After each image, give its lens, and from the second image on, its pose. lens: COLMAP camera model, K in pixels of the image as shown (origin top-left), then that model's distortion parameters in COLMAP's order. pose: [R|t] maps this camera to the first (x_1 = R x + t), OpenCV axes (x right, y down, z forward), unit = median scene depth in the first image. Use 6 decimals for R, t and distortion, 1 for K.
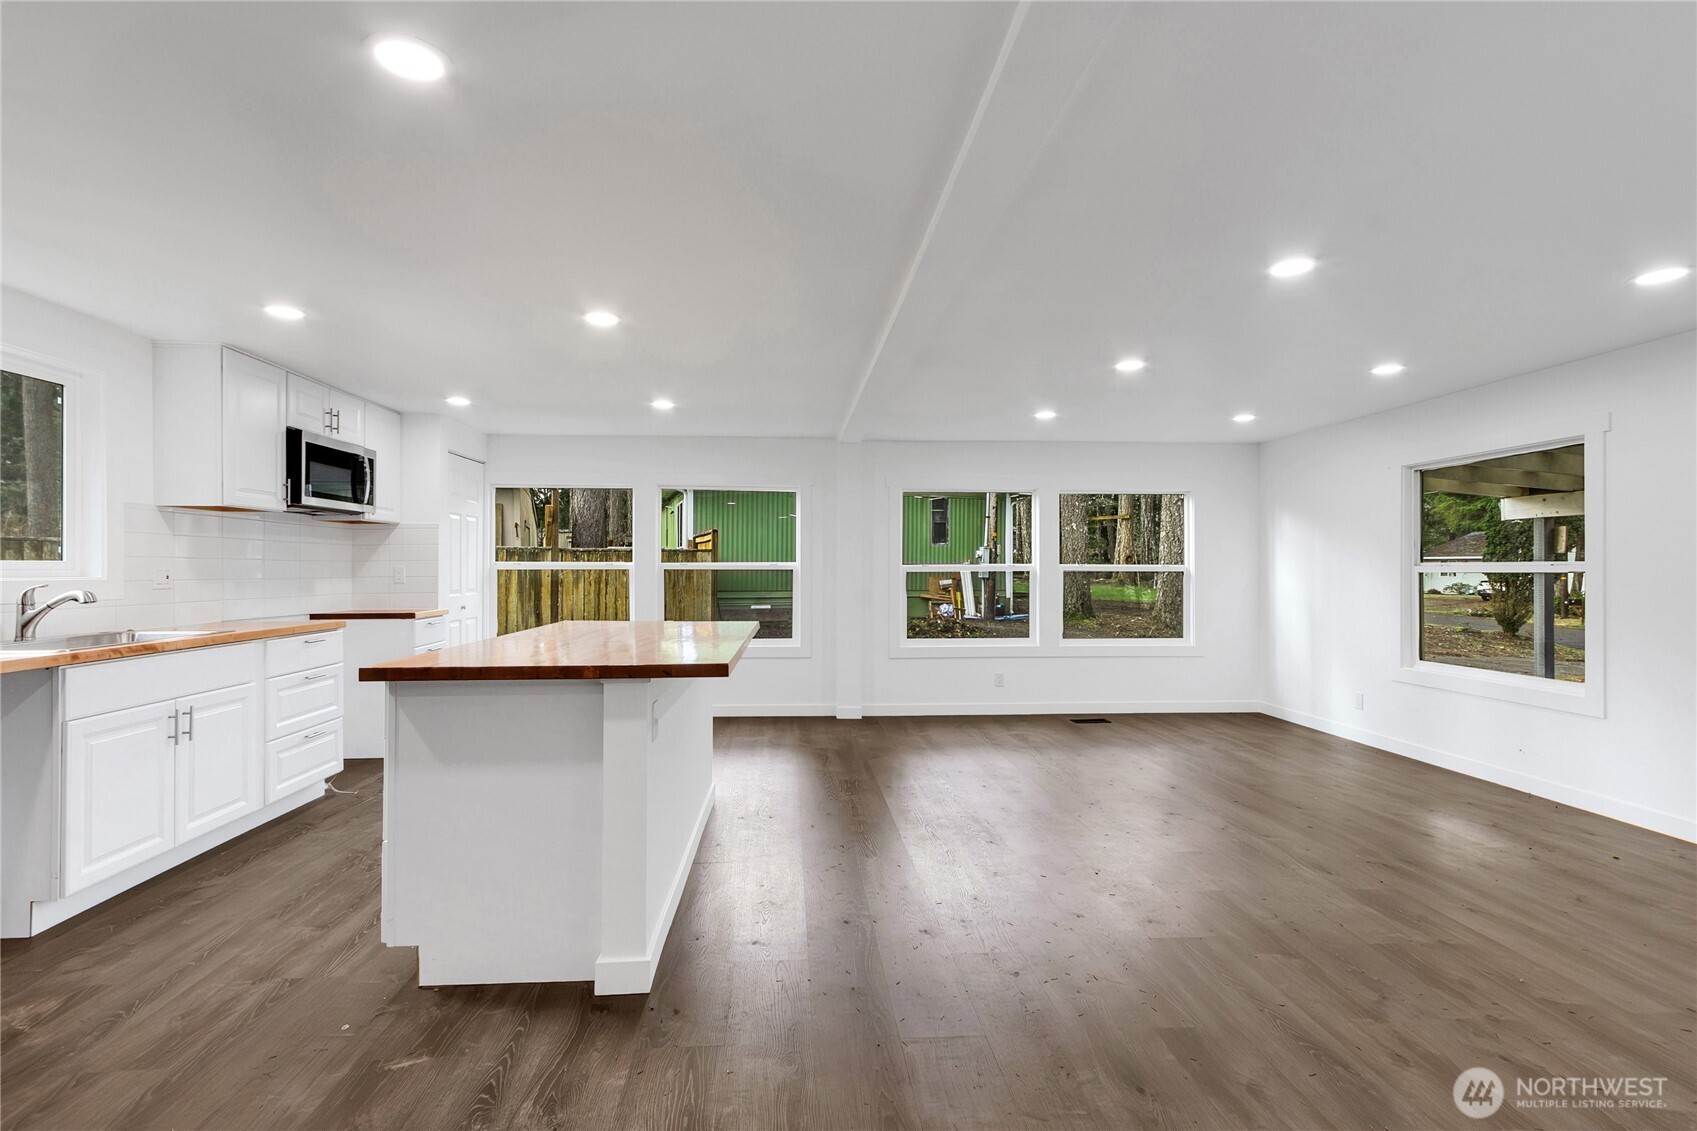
lens RADIAL K [[784.9, 0, 832.4], [0, 784.9, 565.0], [0, 0, 1]] dist [0.008667, -0.002866]
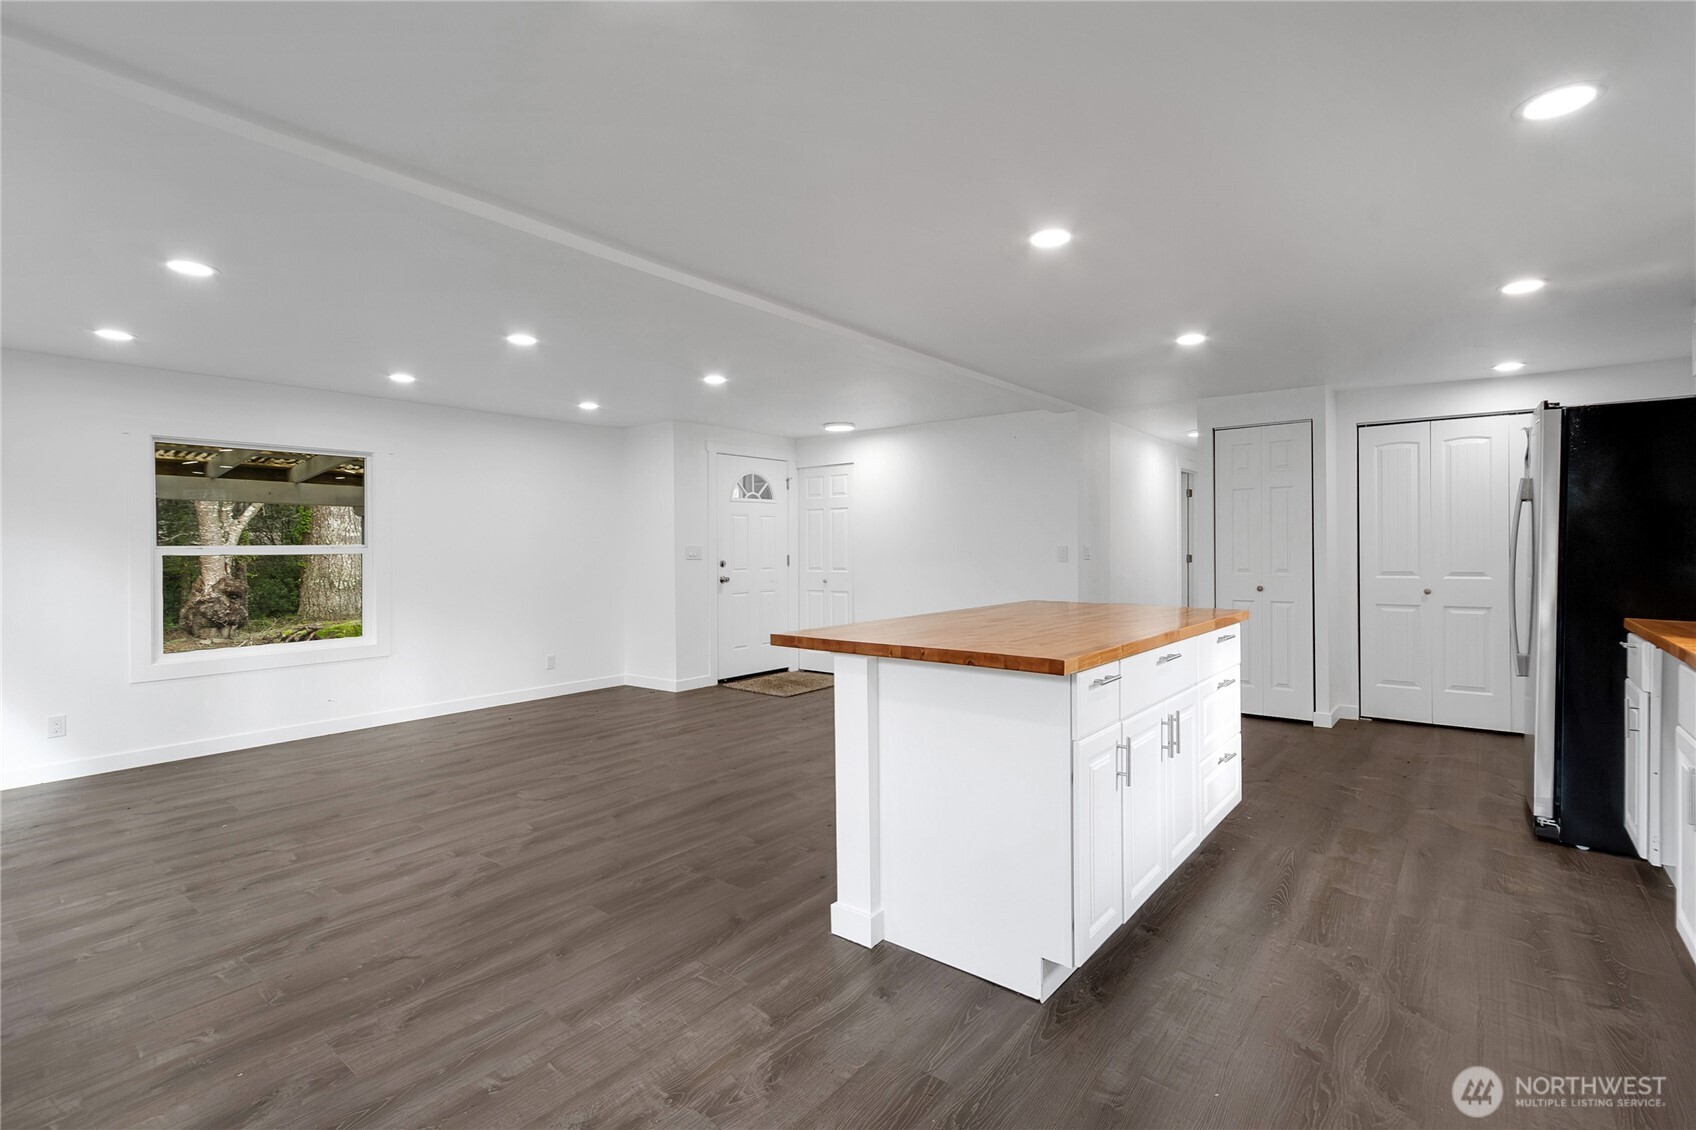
lens RADIAL K [[784.4, 0, 850.0], [0, 784.4, 544.8], [0, 0, 1]] dist [0.008667, -0.002866]
pose [[-0.738191, 0.005272, 0.674571, -0.498929], [0.001102, 0.999978, -0.006609, 0.004177], [-0.674591, -0.004135, -0.738180, 1.254555]]
